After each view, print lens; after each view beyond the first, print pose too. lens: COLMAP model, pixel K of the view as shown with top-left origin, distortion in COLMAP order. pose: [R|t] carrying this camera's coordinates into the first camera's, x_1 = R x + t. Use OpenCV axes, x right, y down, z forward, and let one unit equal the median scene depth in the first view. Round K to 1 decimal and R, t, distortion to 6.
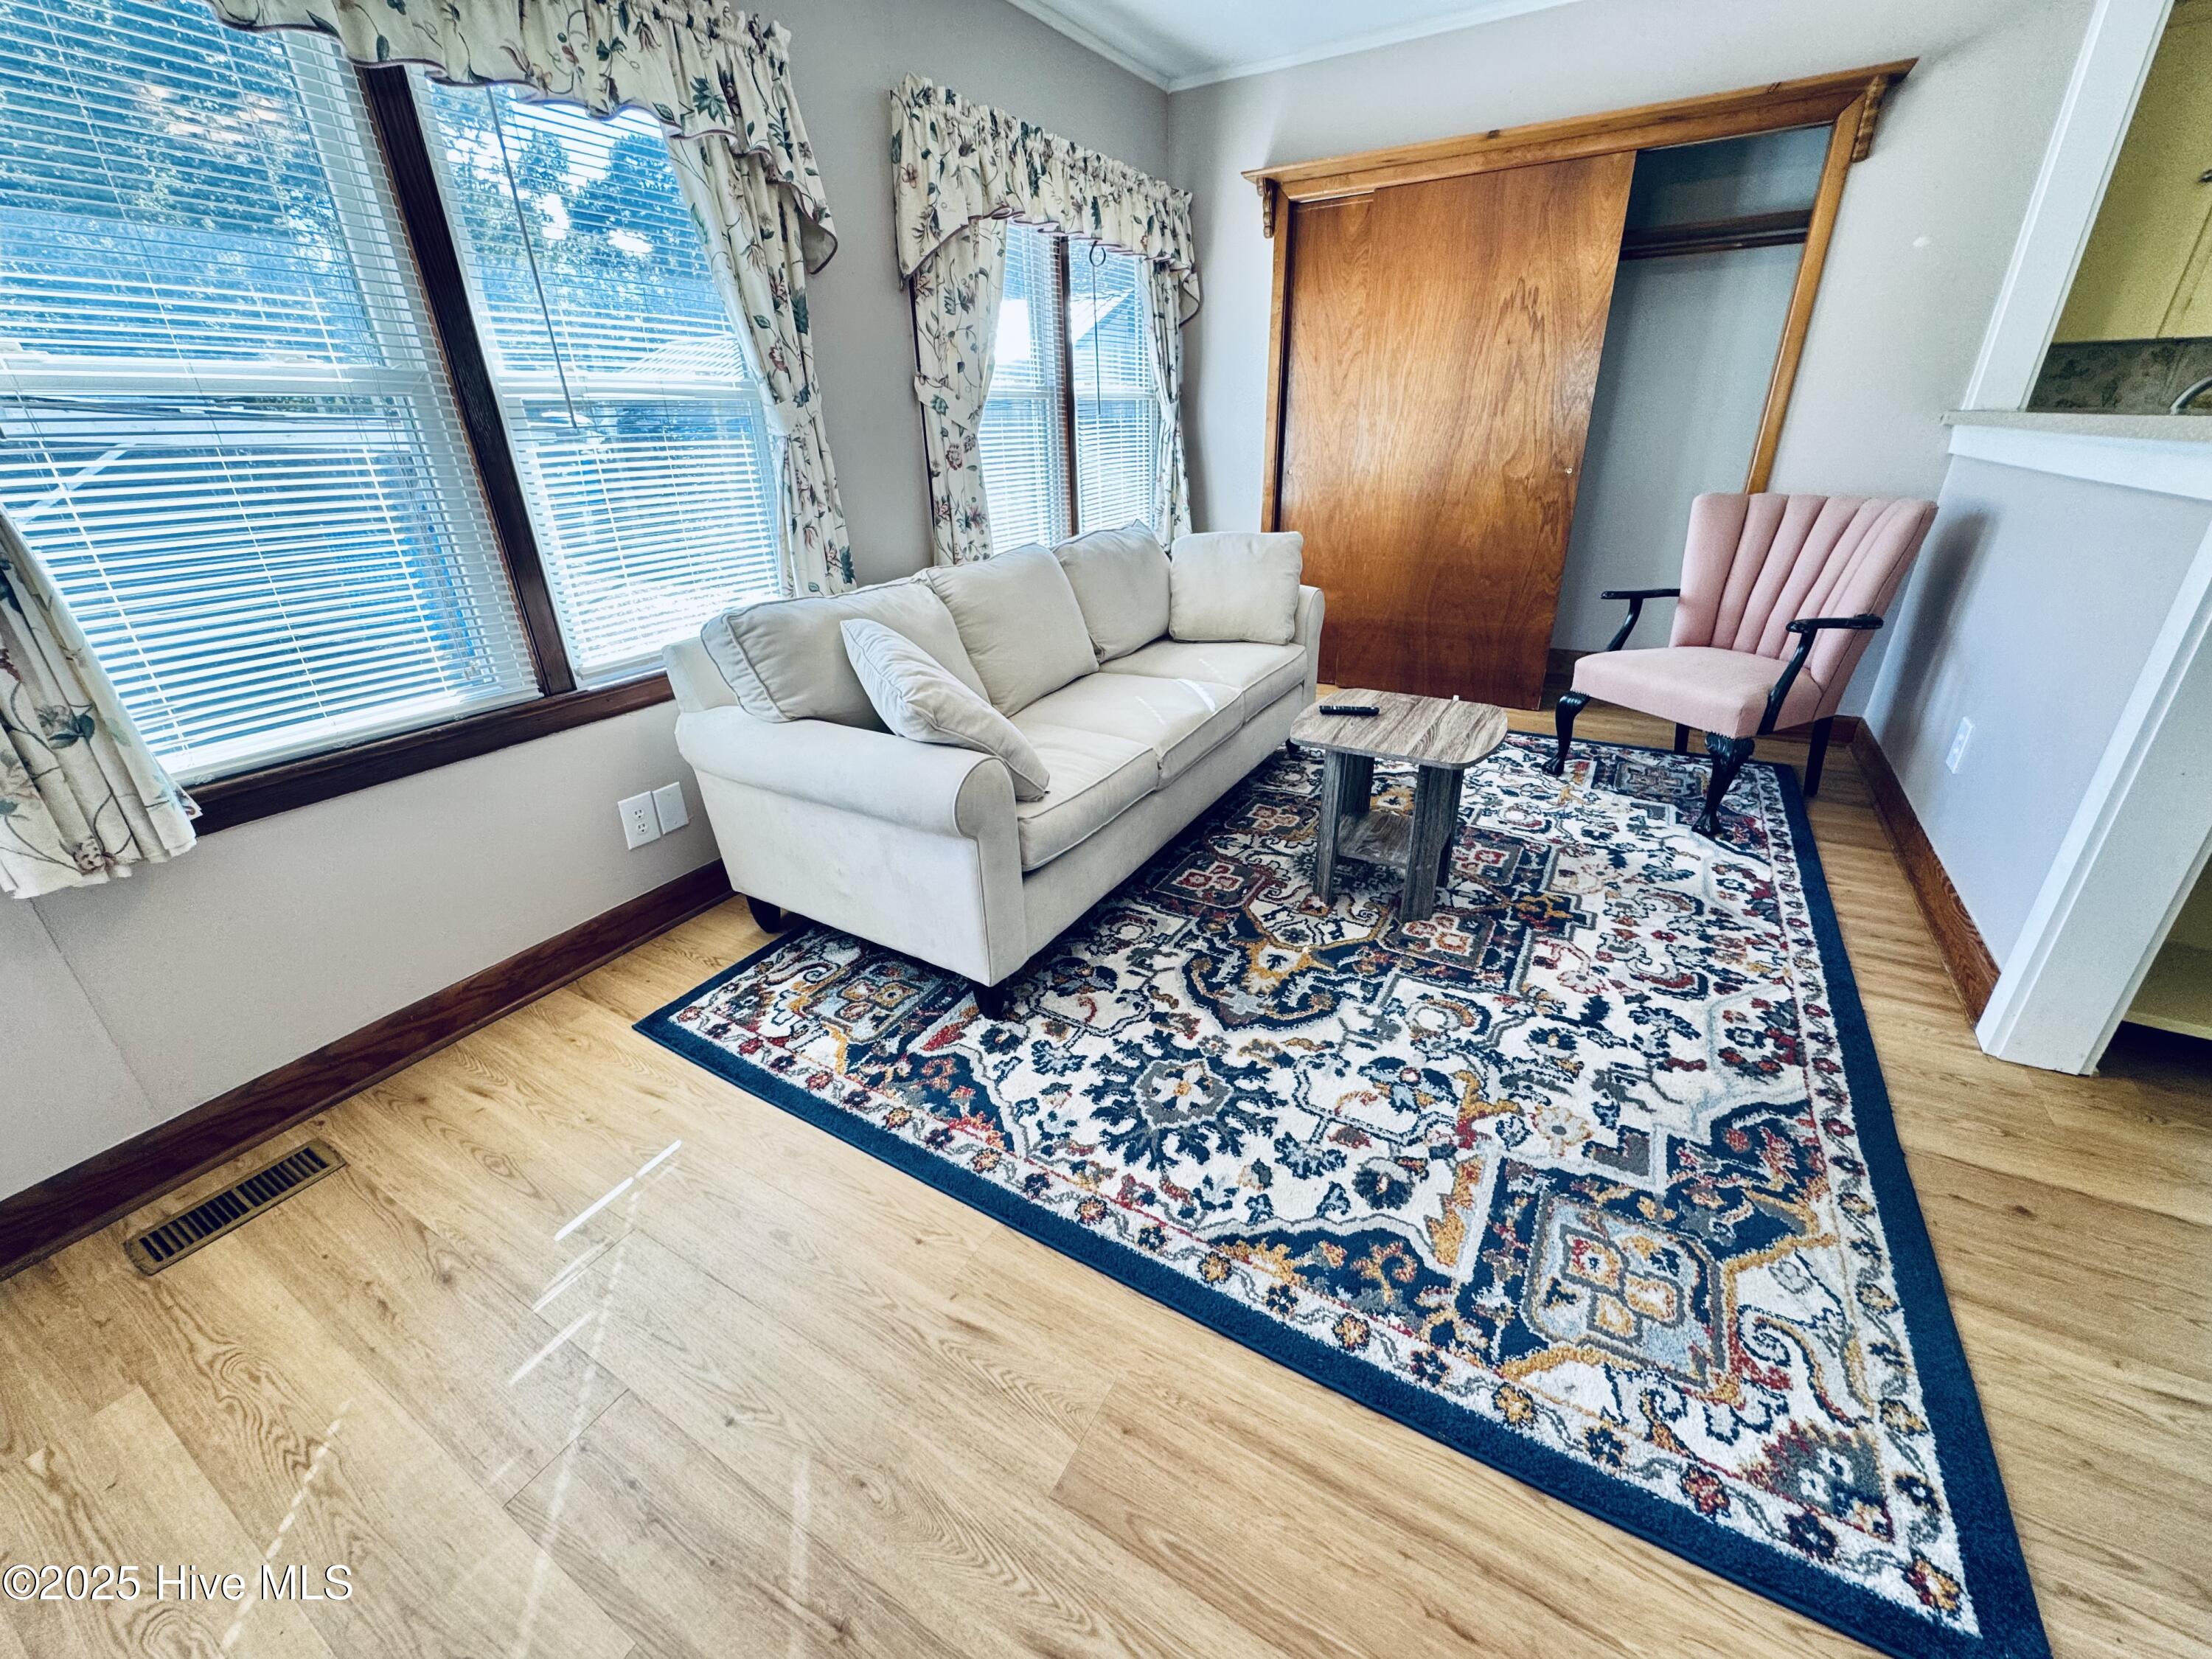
lens RADIAL K [[886.0, 0, 1105.6], [0, 886.0, 828.6], [0, 0, 1]] dist [-0.004786, 0.000583]
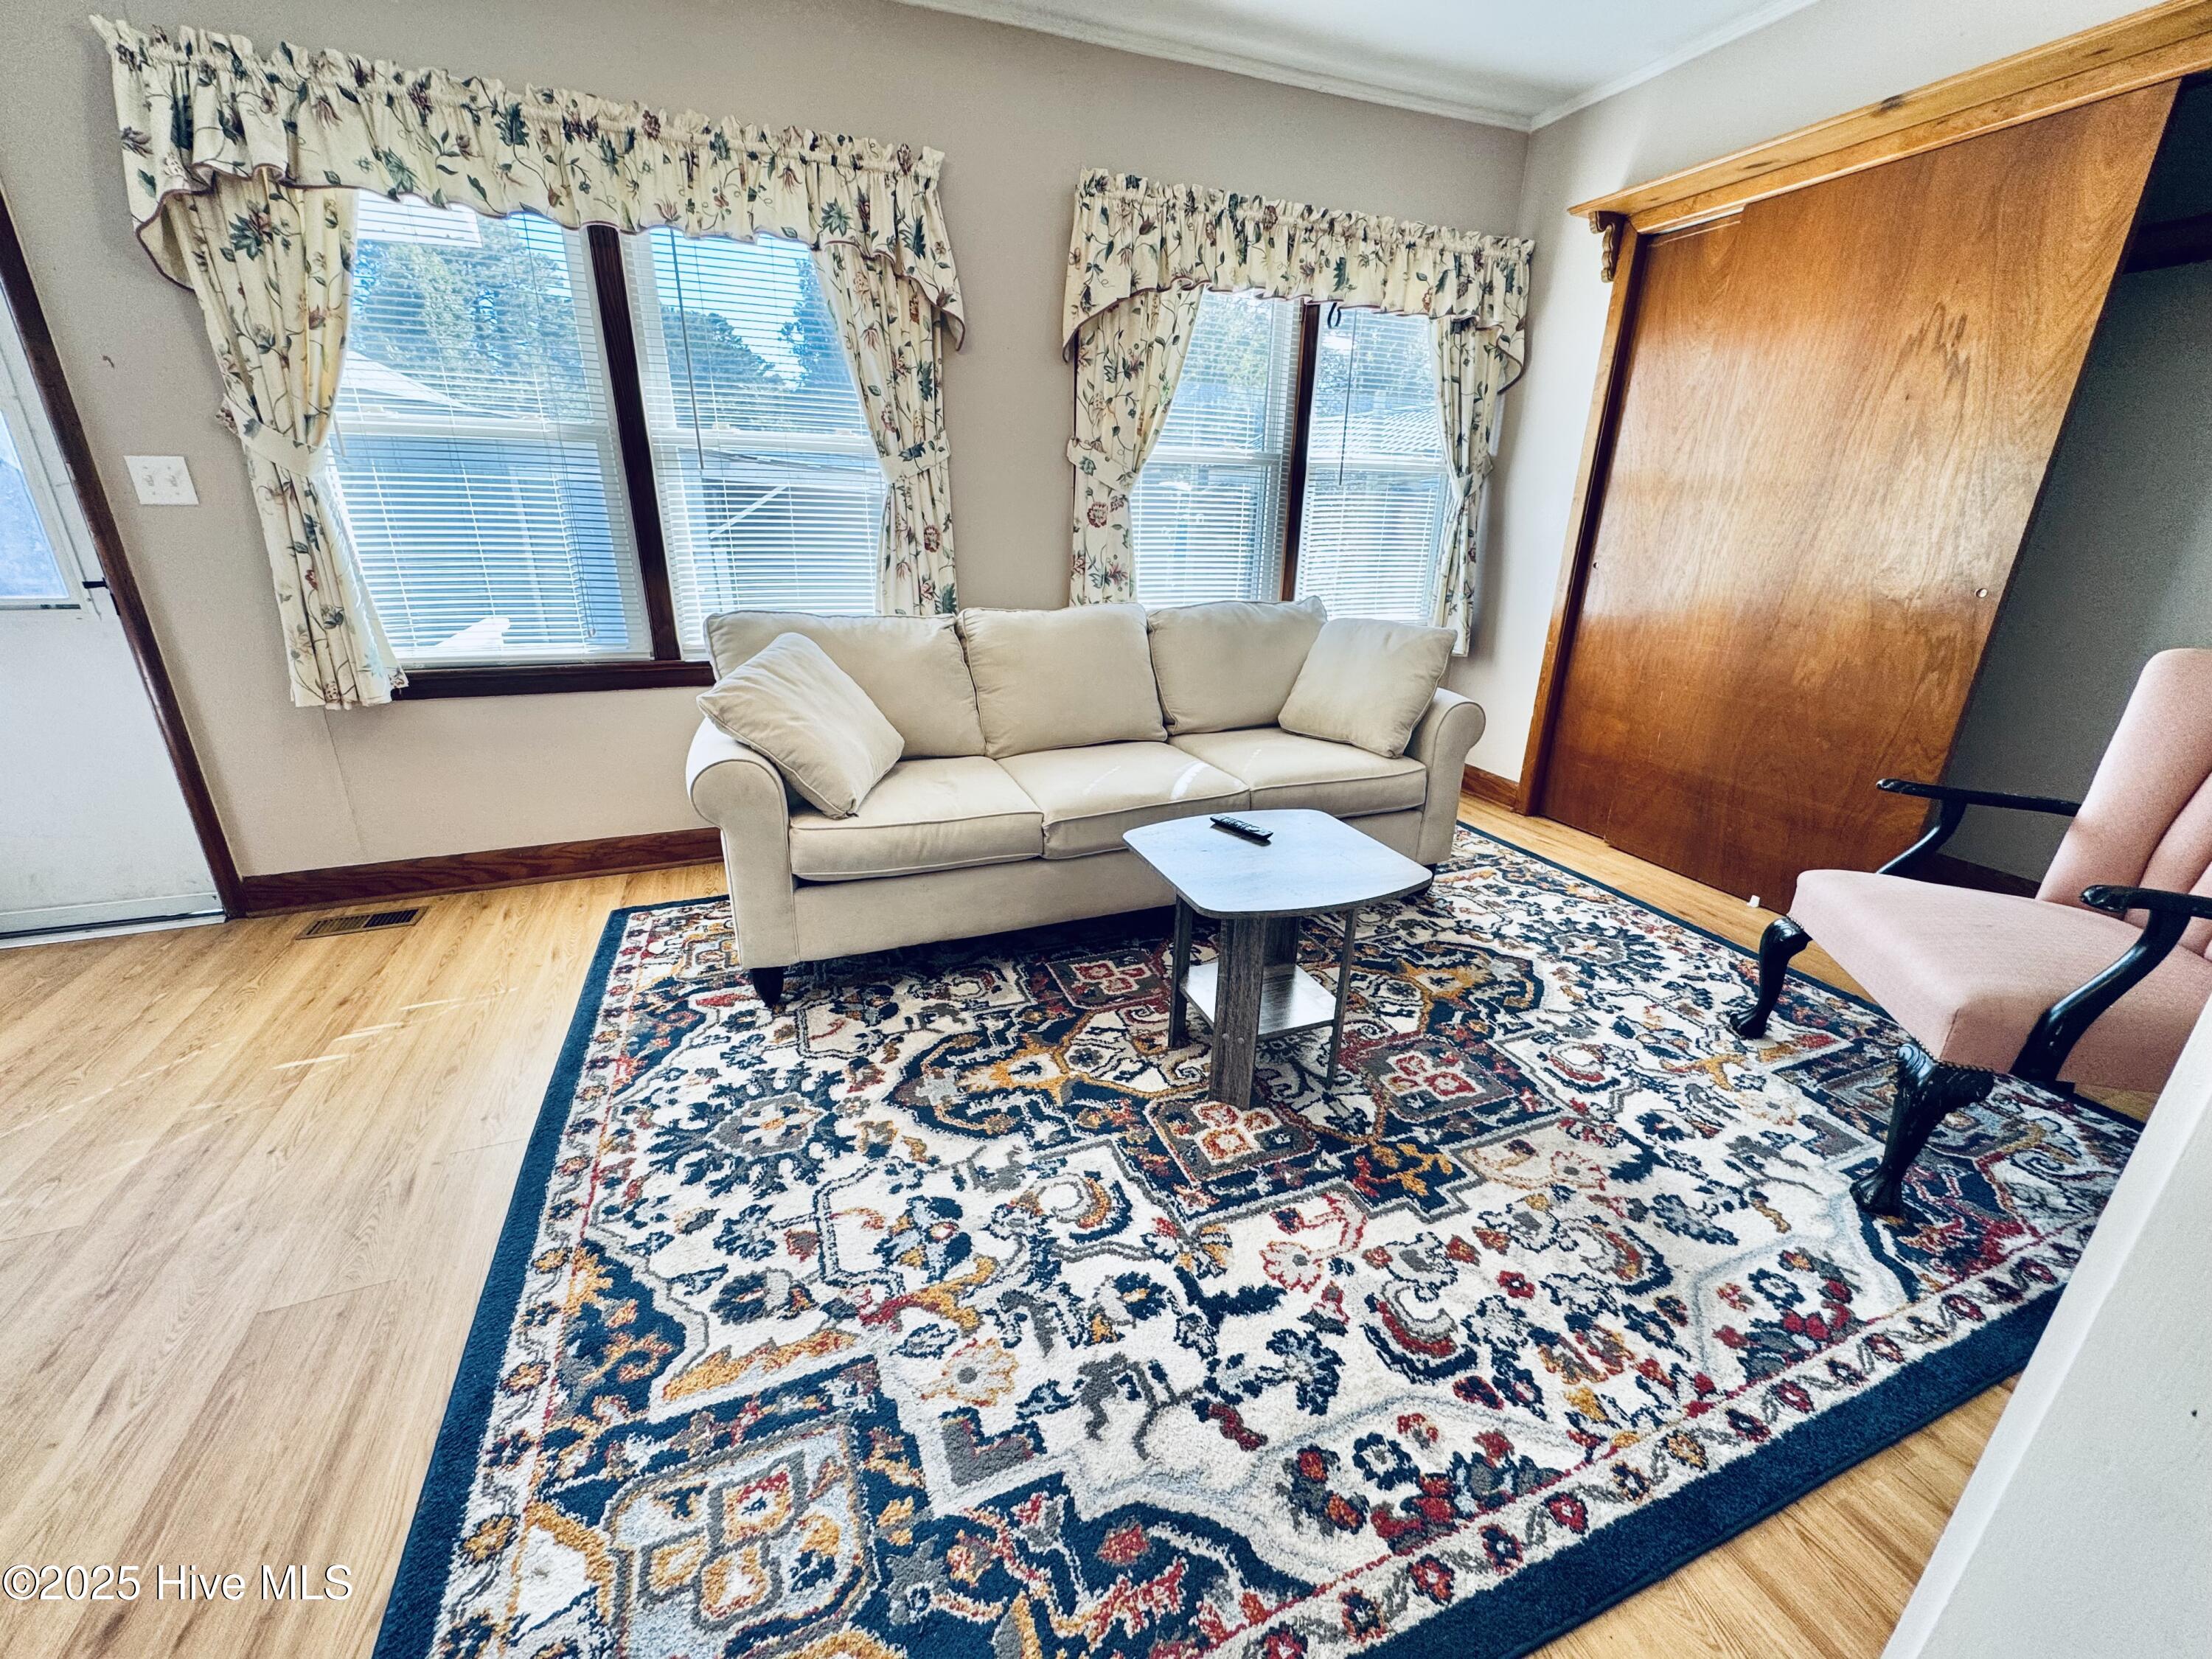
lens RADIAL K [[886.0, 0, 1106.6], [0, 886.0, 829.0], [0, 0, 1]] dist [-0.004786, 0.000583]
pose [[0.787115, 0.249765, -0.563975, 0.715704], [-0.292766, 0.956069, 0.014809, -0.120178], [0.542898, 0.153457, 0.825659, 0.284513]]
